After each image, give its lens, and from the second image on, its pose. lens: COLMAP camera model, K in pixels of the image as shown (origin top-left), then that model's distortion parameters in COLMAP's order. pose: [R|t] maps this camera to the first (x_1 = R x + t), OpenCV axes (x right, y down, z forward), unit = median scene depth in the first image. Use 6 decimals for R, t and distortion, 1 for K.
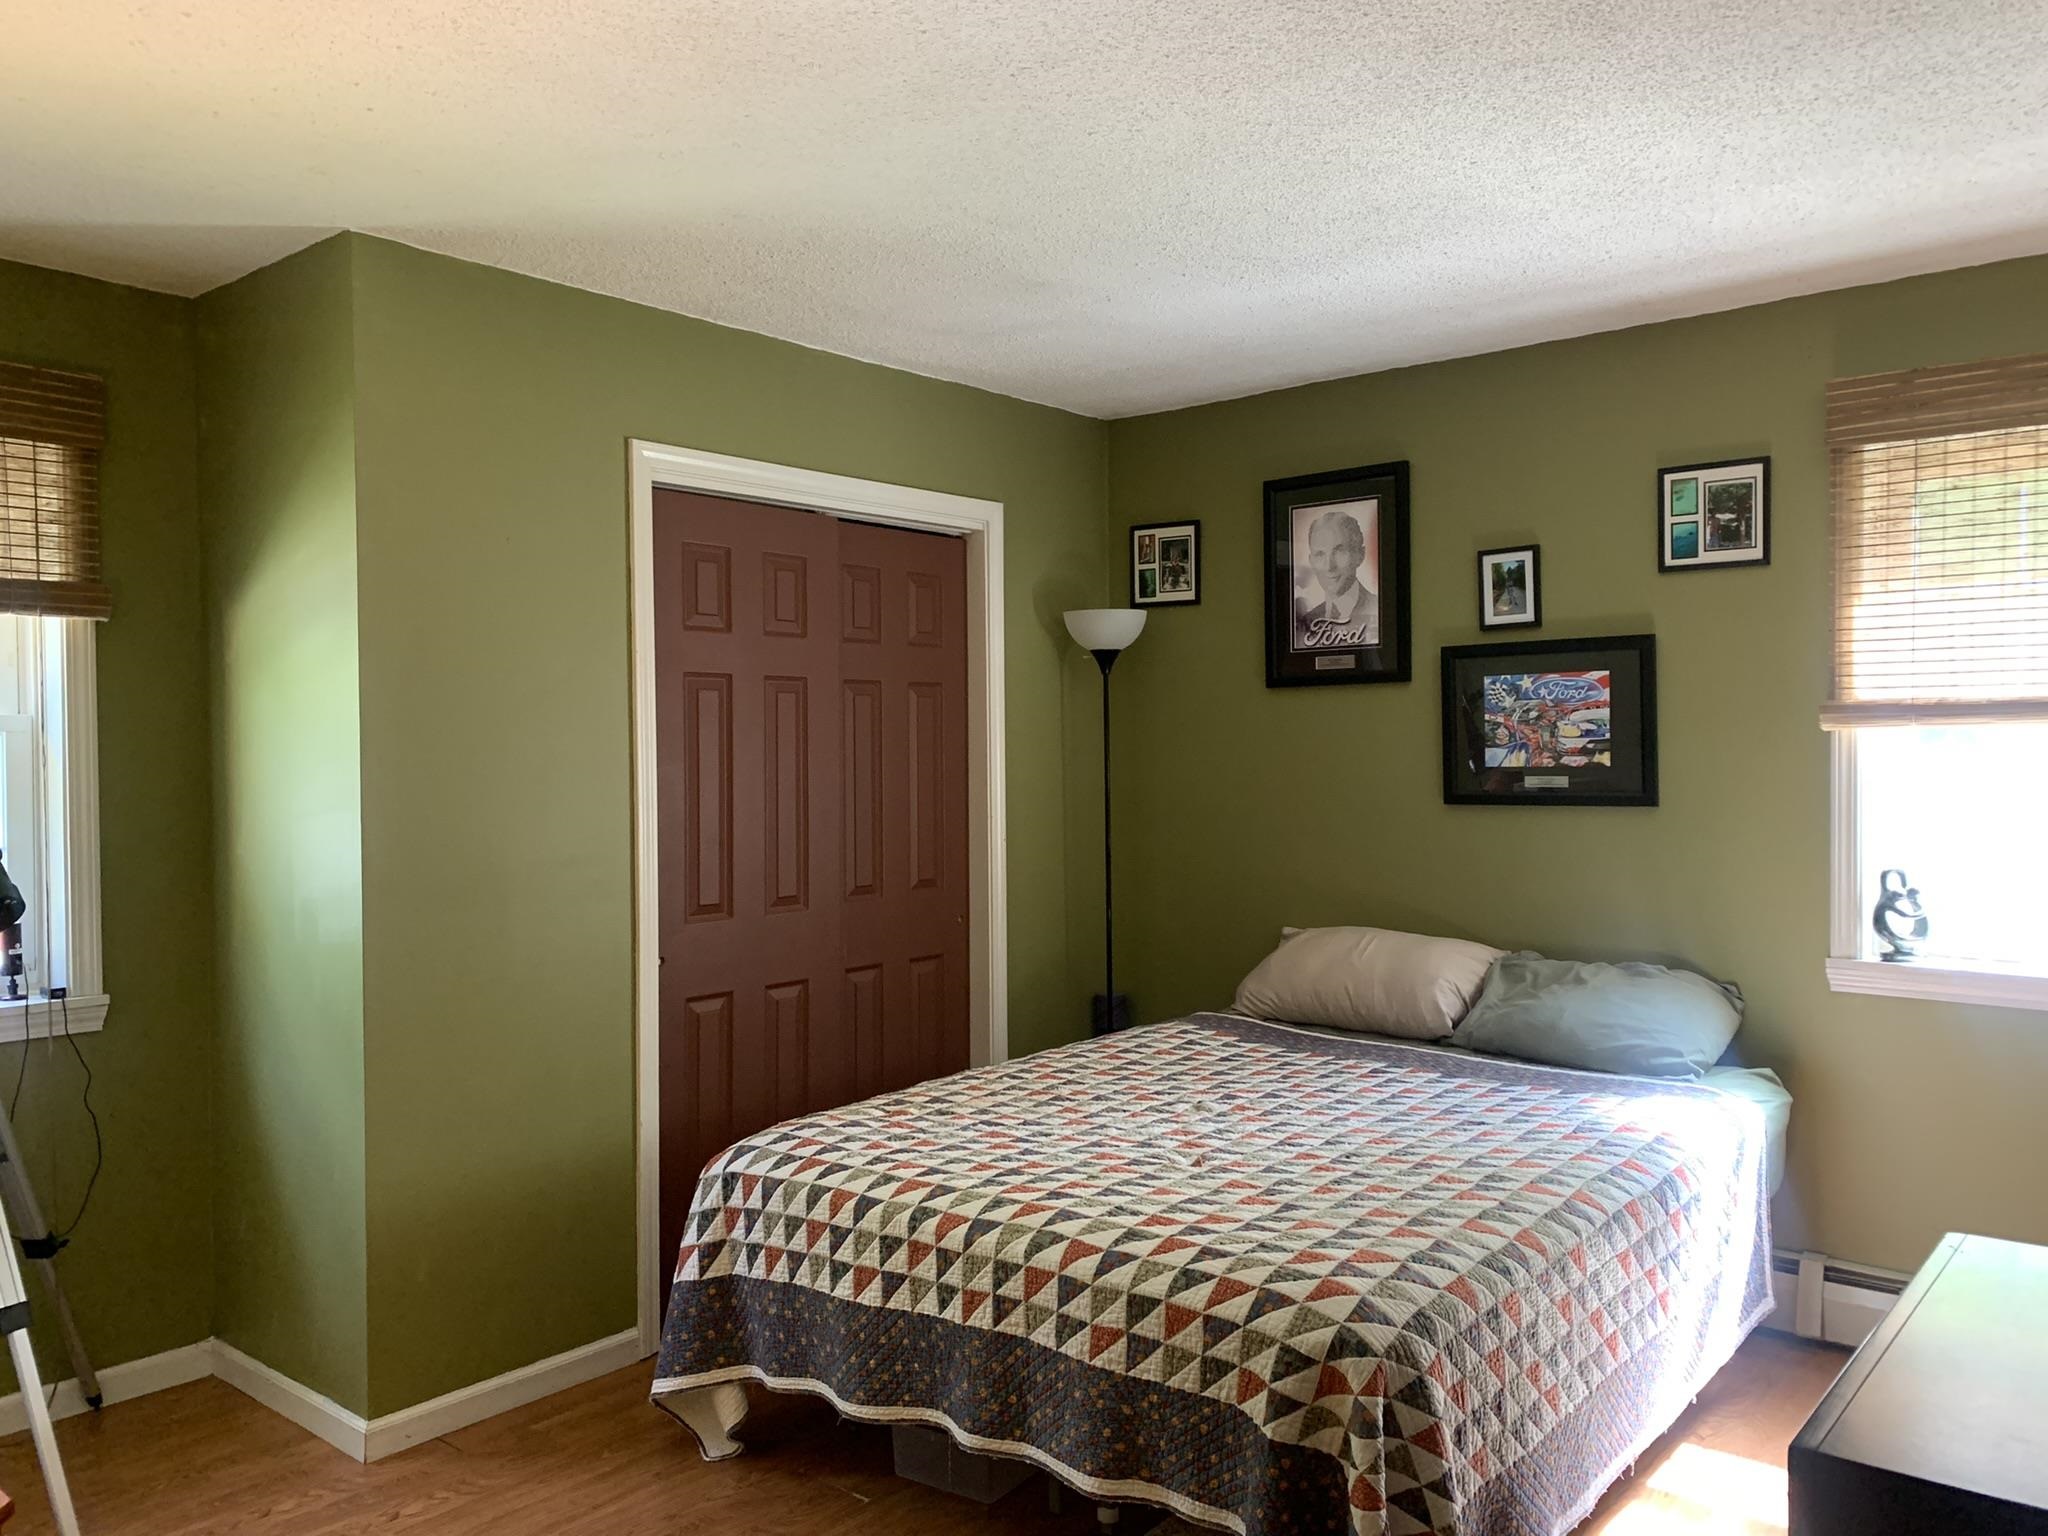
lens RADIAL K [[1569.9, 0, 1023.7], [0, 1569.9, 768.0], [0, 0, 1]] dist [0.023718, 0.015159]
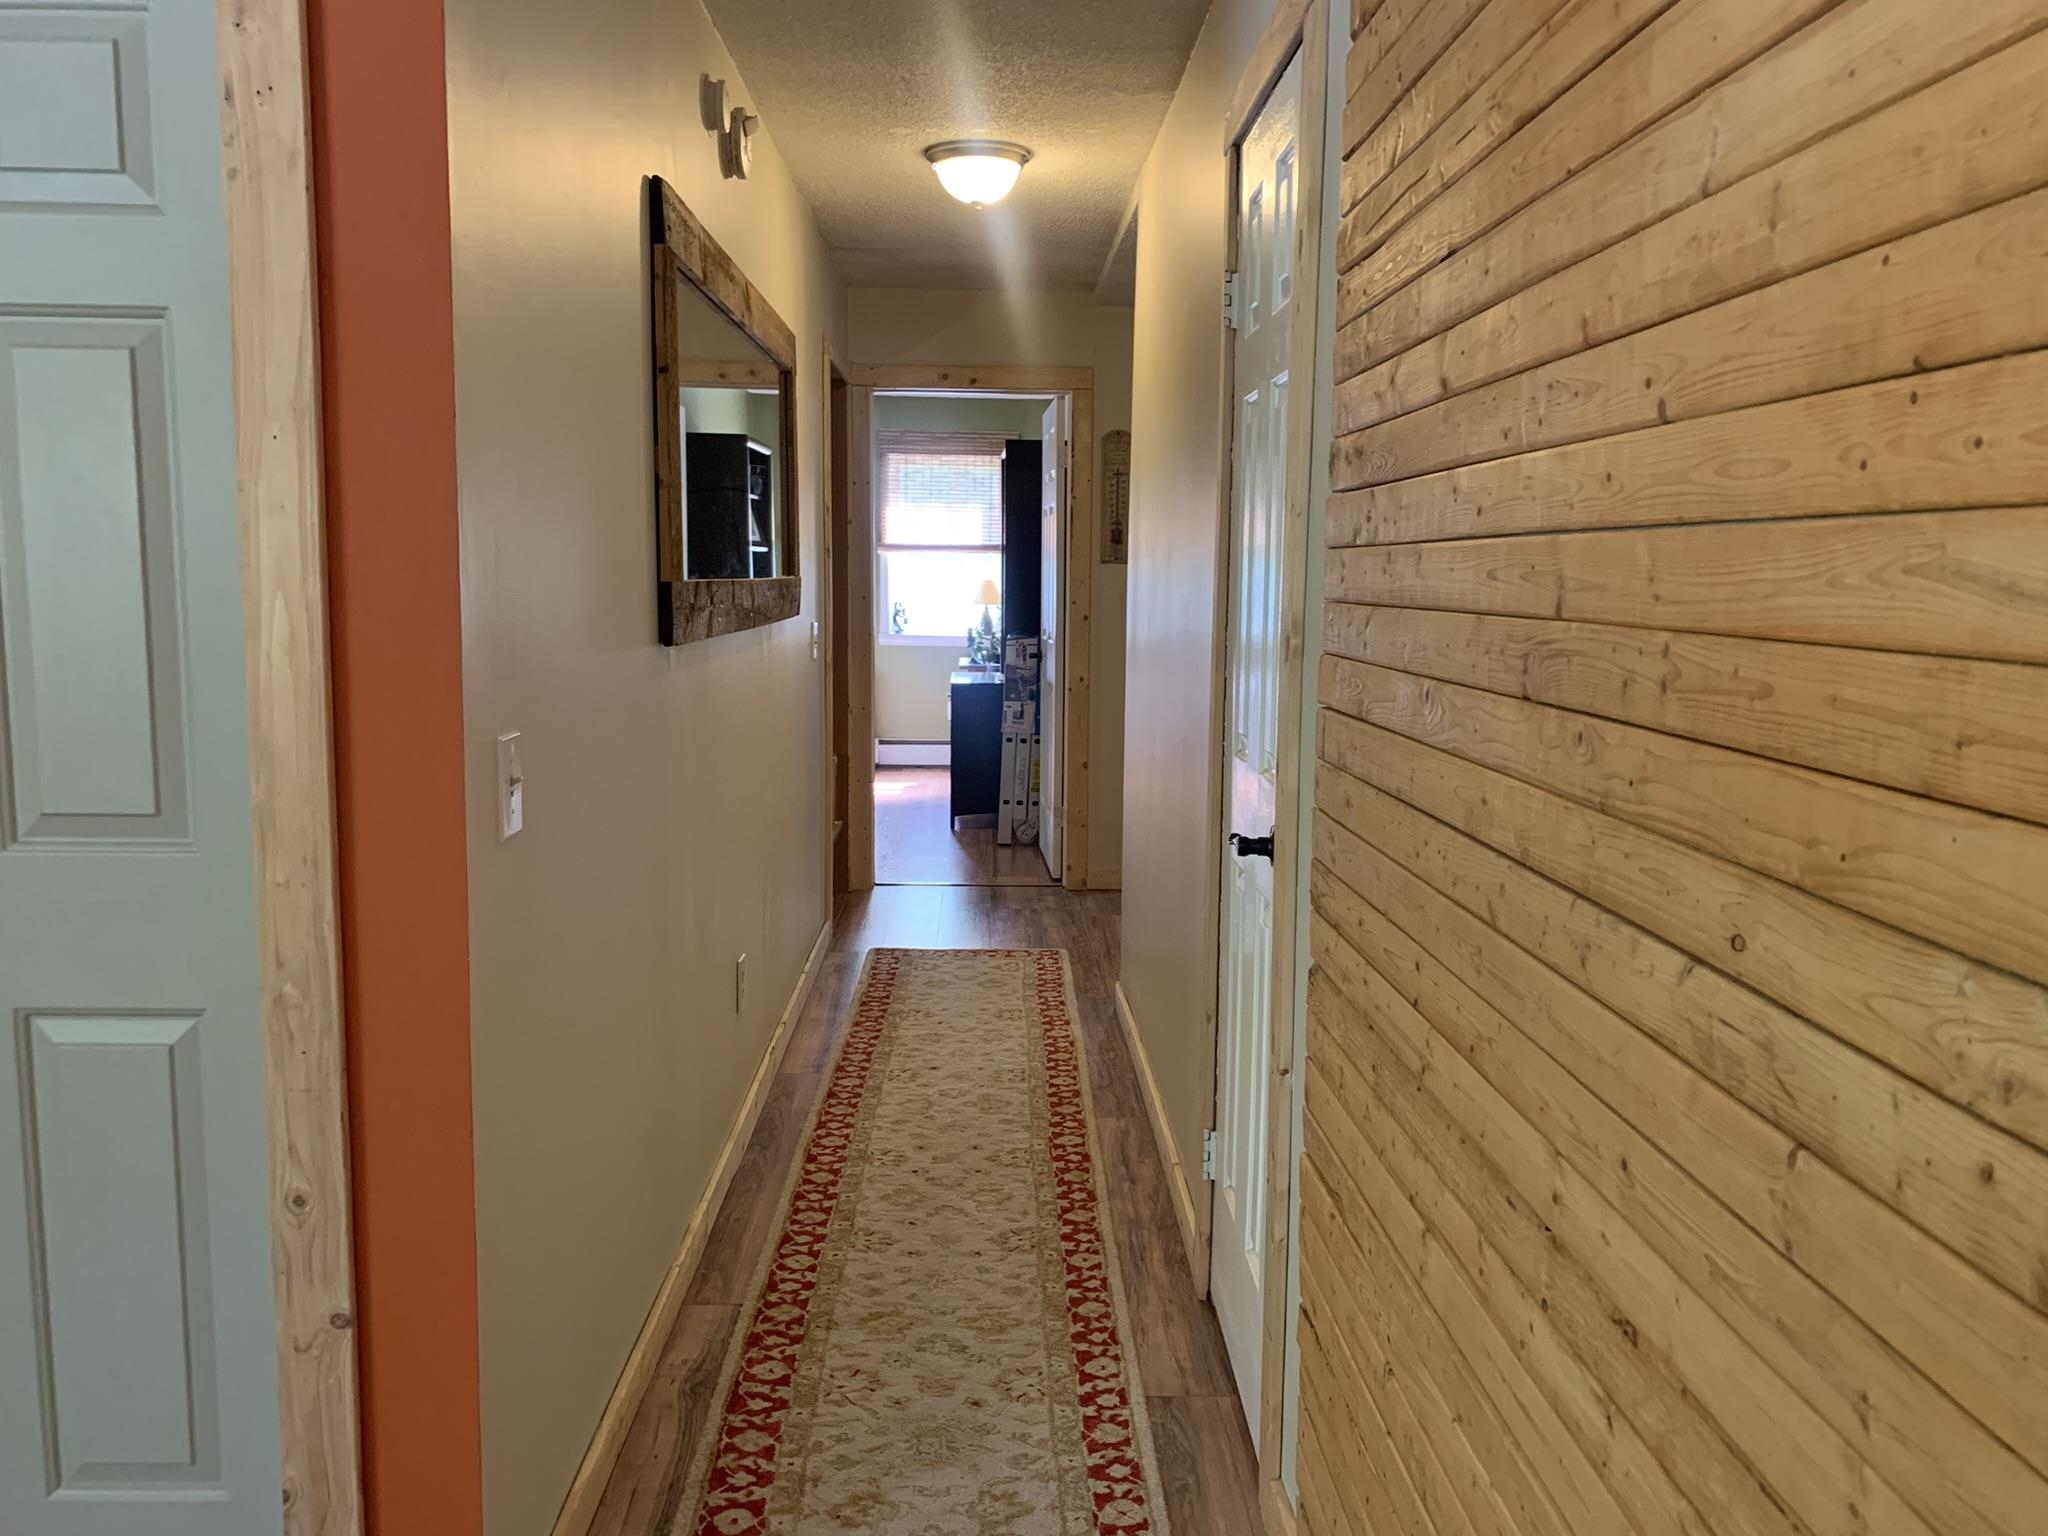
lens RADIAL K [[1569.9, 0, 1030.8], [0, 1569.9, 753.9], [0, 0, 1]] dist [0.023718, 0.015159]
pose [[0.750891, -0.067833, 0.656933, -1.190813], [-0.003725, 0.994260, 0.106923, 0.032711], [-0.660415, -0.082734, 0.746329, -1.346228]]
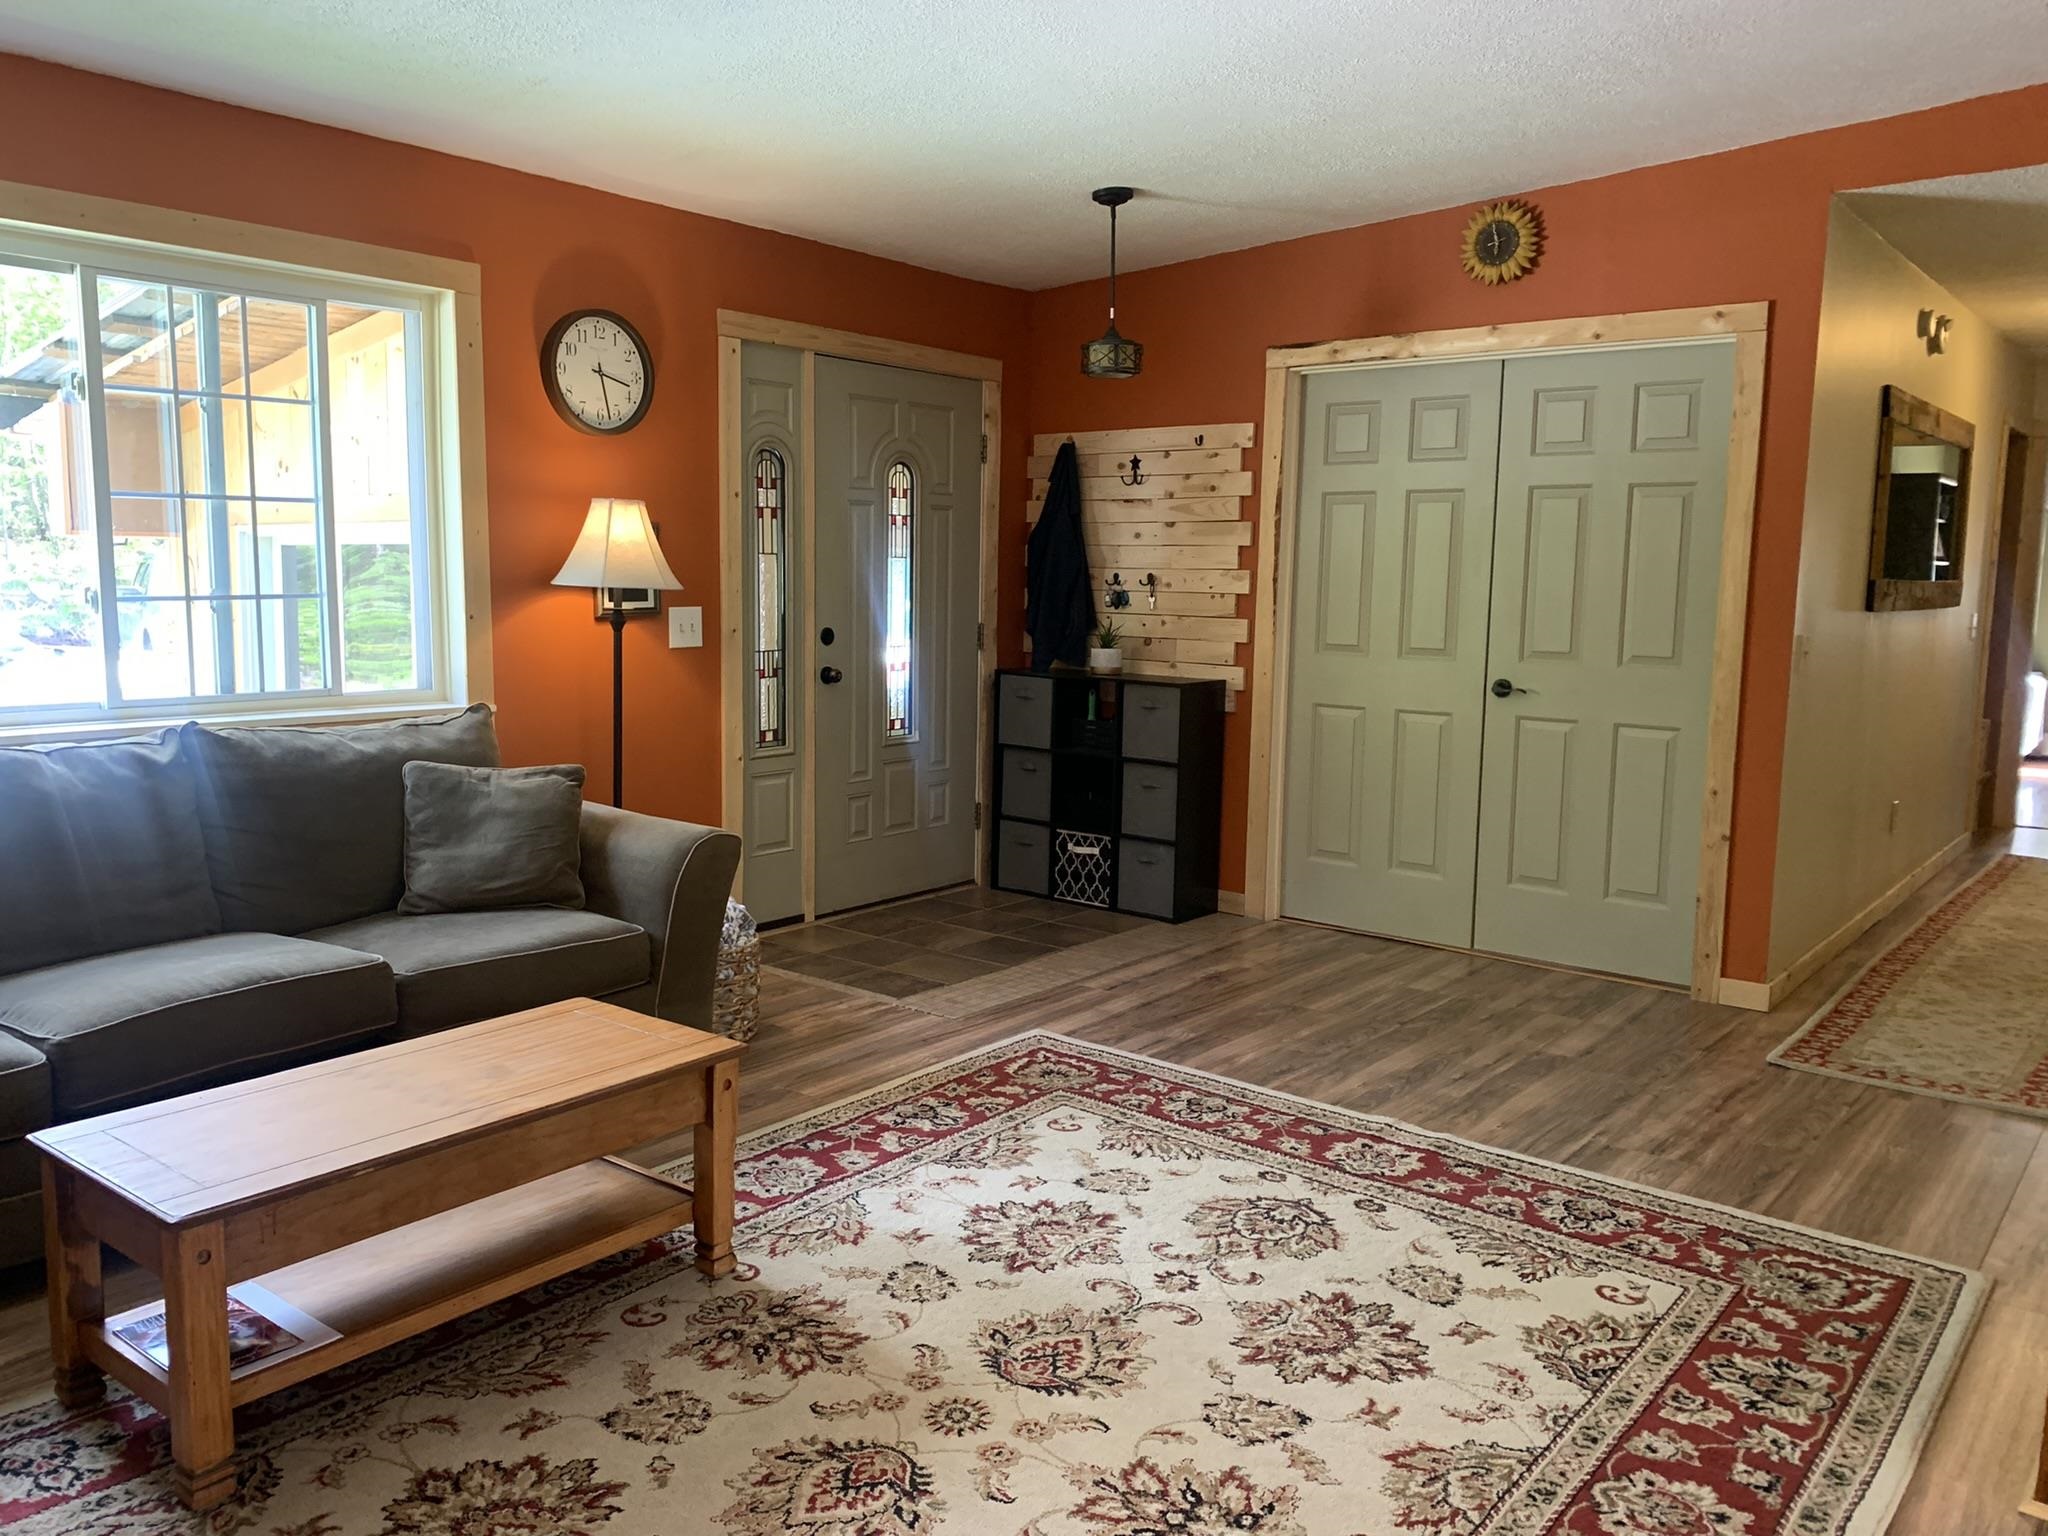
lens RADIAL K [[1569.9, 0, 1027.9], [0, 1569.9, 764.3], [0, 0, 1]] dist [0.023718, 0.015159]
pose [[0.999588, 0.012360, 0.025924, -2.143585], [-0.015143, 0.993810, 0.110057, 0.072611], [-0.024403, -0.110405, 0.993587, -2.991434]]
